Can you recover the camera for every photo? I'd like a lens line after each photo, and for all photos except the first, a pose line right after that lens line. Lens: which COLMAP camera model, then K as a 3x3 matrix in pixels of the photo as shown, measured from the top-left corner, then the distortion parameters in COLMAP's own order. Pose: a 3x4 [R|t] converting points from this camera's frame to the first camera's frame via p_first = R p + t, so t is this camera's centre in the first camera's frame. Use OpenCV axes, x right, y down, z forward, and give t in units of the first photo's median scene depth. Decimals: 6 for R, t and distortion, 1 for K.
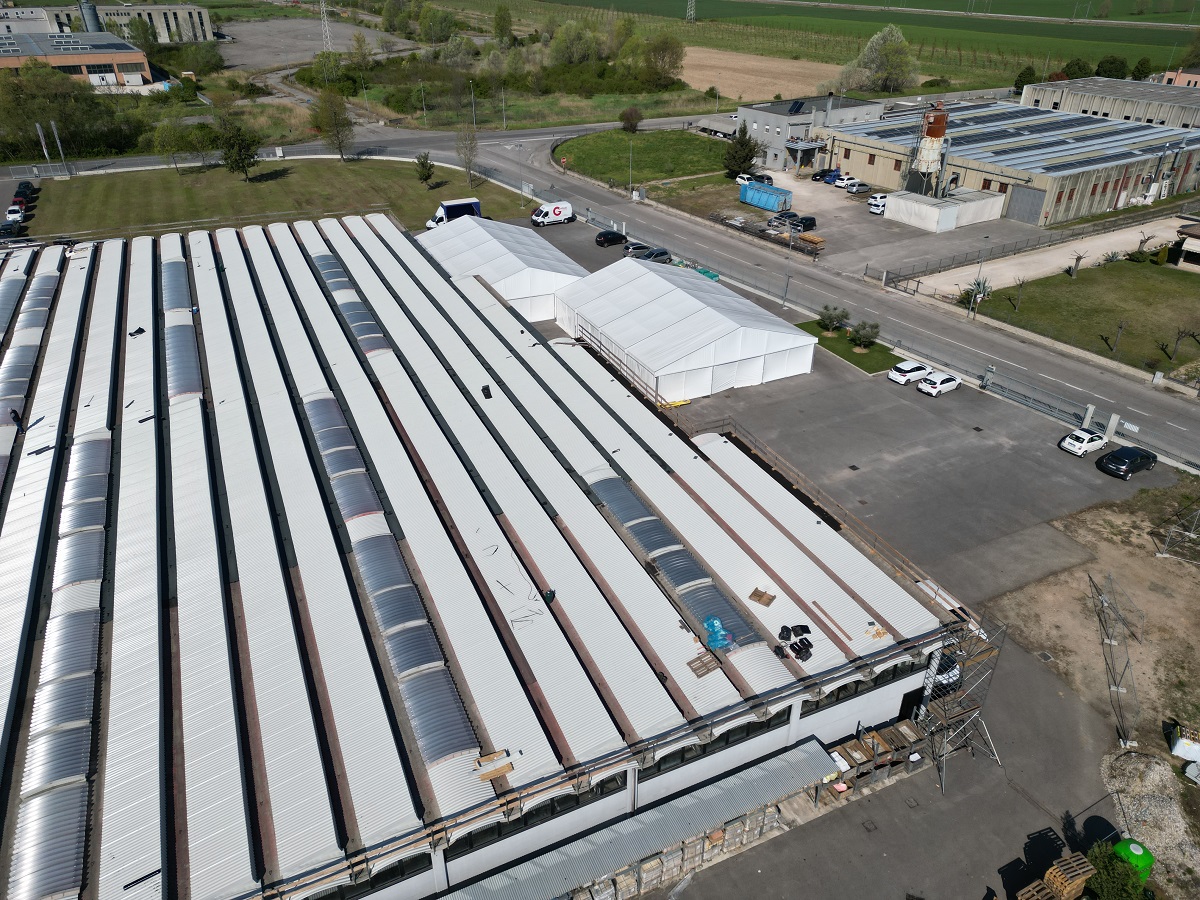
lens RADIAL K [[831.2, 0, 604.1], [0, 831.2, 450.4], [0, 0, 1]] dist [0.080812, -0.073565]
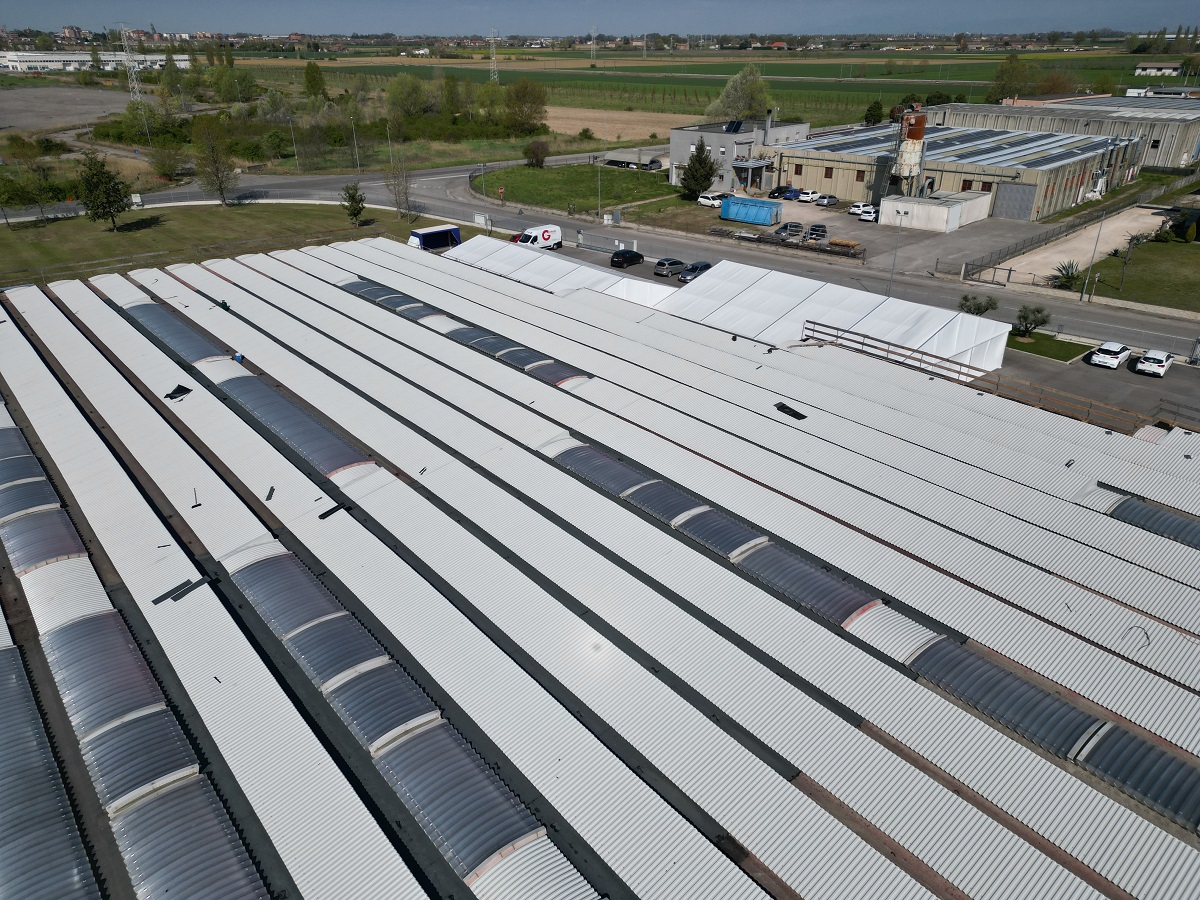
lens RADIAL K [[831.2, 0, 602.1], [0, 831.2, 454.2], [0, 0, 1]] dist [0.080812, -0.073565]
pose [[0.965330, -0.118514, 0.232577, -0.232171], [0.135681, 0.988982, -0.059204, -0.007782], [-0.222998, 0.088707, 0.970774, 0.186668]]
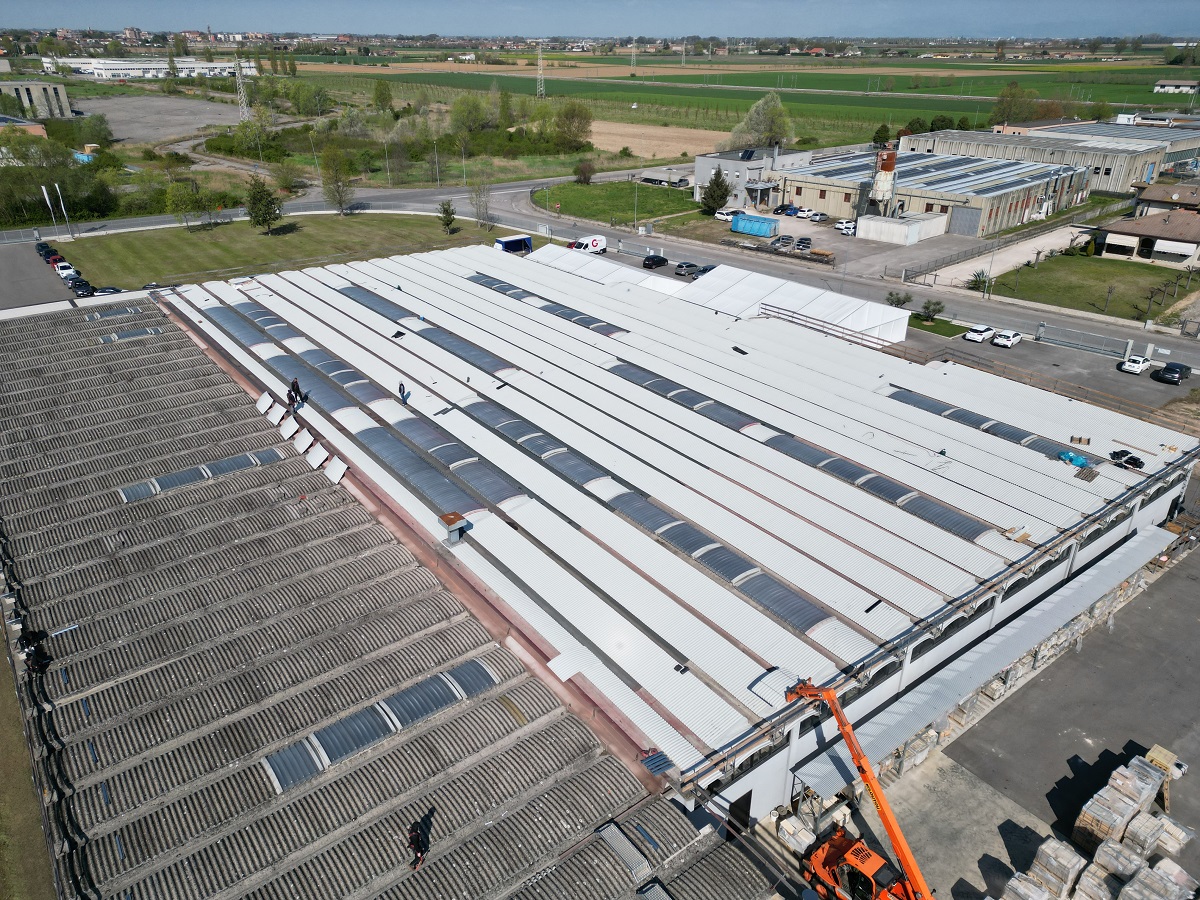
lens RADIAL K [[831.2, 0, 603.4], [0, 831.2, 456.8], [0, 0, 1]] dist [0.080812, -0.073565]
pose [[0.975337, -0.094843, 0.199304, -0.304809], [0.108906, 0.992191, -0.060800, 0.070659], [-0.191981, 0.081006, 0.978050, -0.079332]]
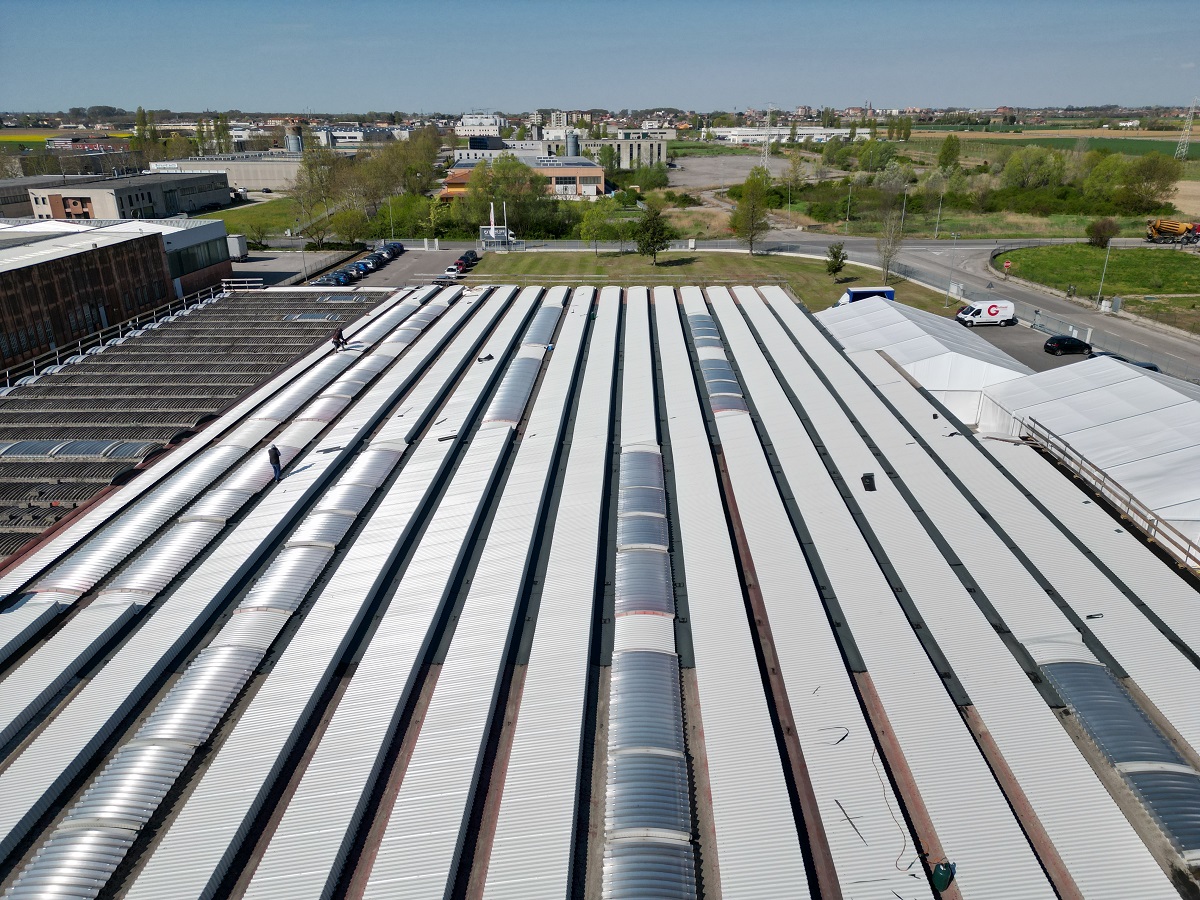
lens RADIAL K [[831.2, 0, 603.0], [0, 831.2, 450.7], [0, 0, 1]] dist [0.080812, -0.073565]
pose [[0.890810, 0.162331, -0.424390, -0.025025], [-0.225045, 0.969024, -0.101723, 0.011242], [0.394731, 0.186123, 0.899747, 0.153921]]
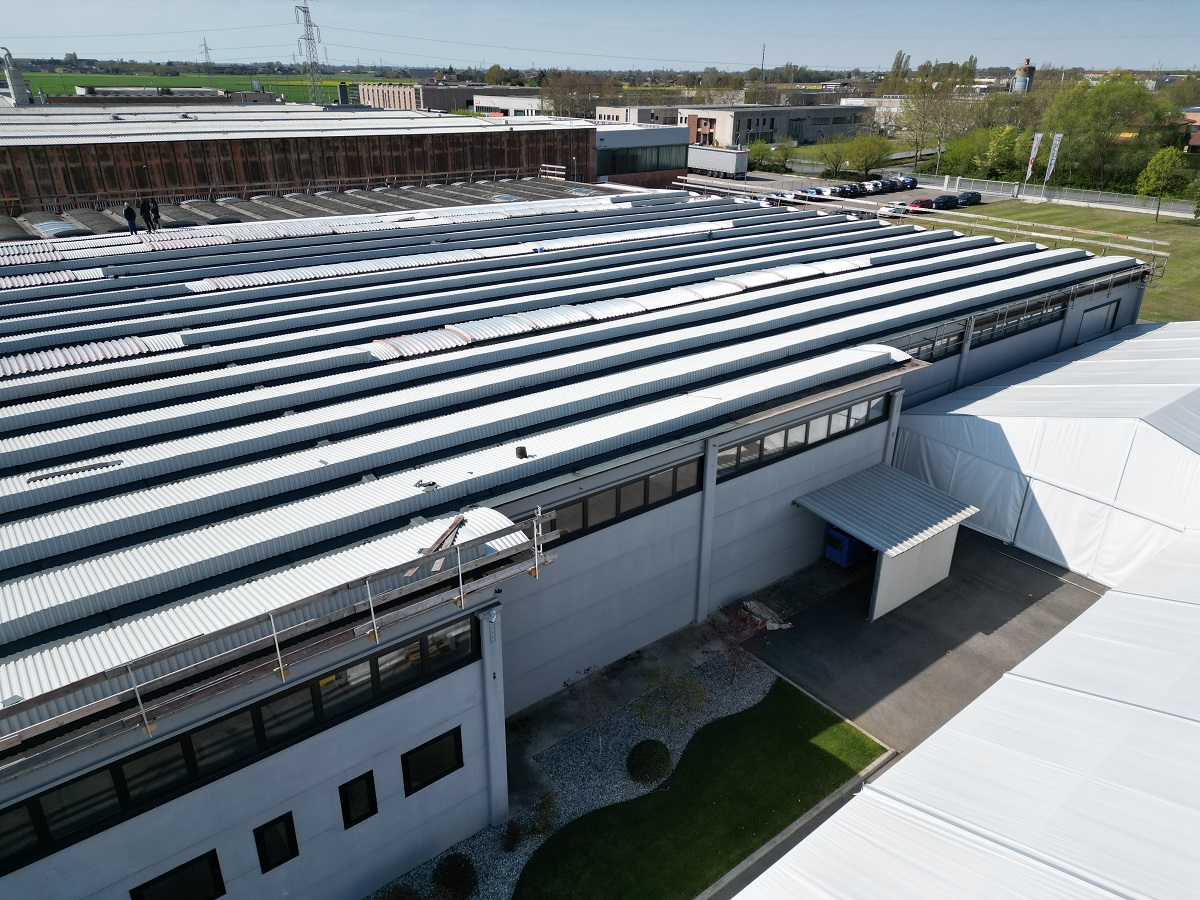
lens RADIAL K [[831.2, 0, 607.6], [0, 831.2, 454.0], [0, 0, 1]] dist [0.080812, -0.073565]
pose [[0.227918, 0.401704, -0.886954, 0.109413], [-0.503898, 0.828119, 0.245573, -0.140466], [0.833151, 0.390964, 0.391161, 0.536106]]
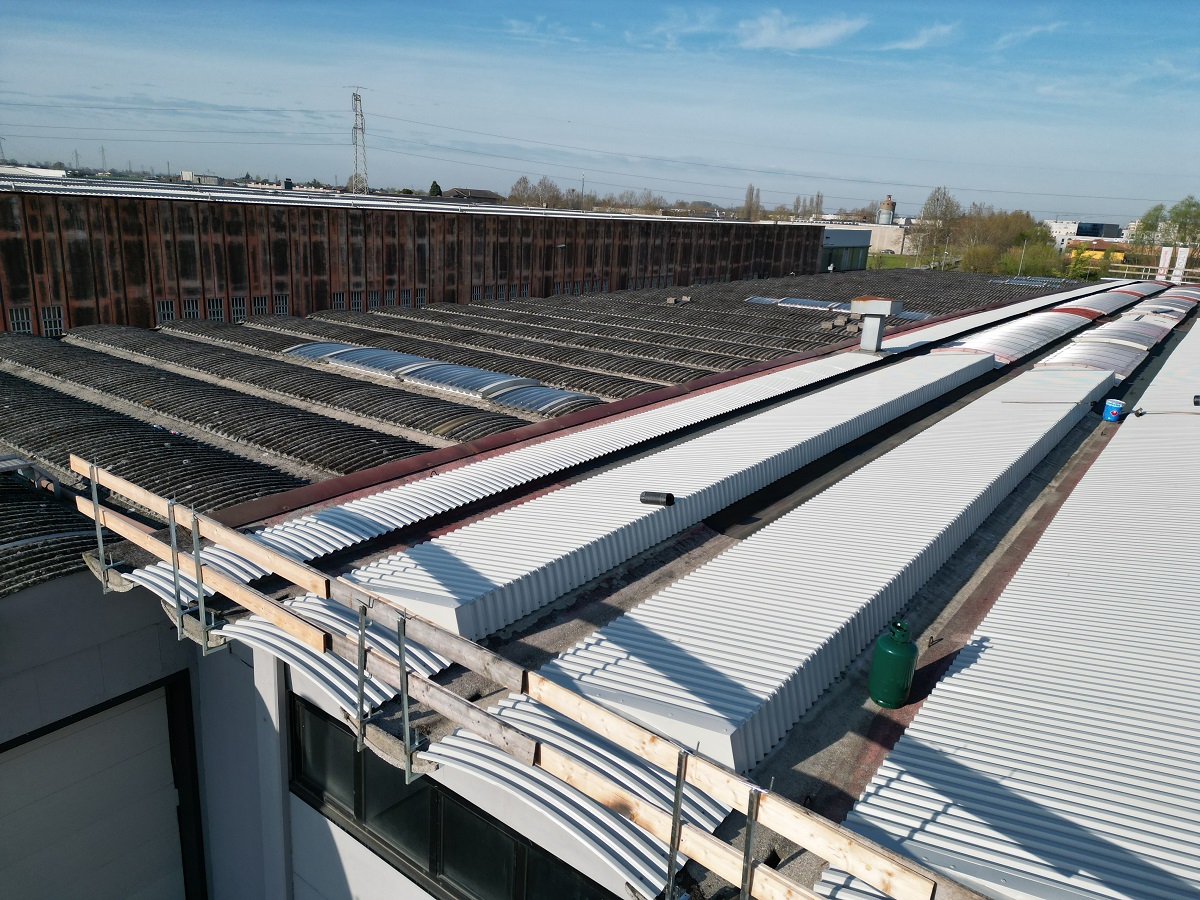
lens RADIAL K [[831.2, 0, 604.9], [0, 831.2, 450.7], [0, 0, 1]] dist [0.080812, -0.073565]
pose [[0.474597, 0.269804, -0.837833, -0.152712], [-0.495454, 0.868634, -0.000931, 0.134134], [0.727519, 0.415549, 0.545926, 0.167293]]
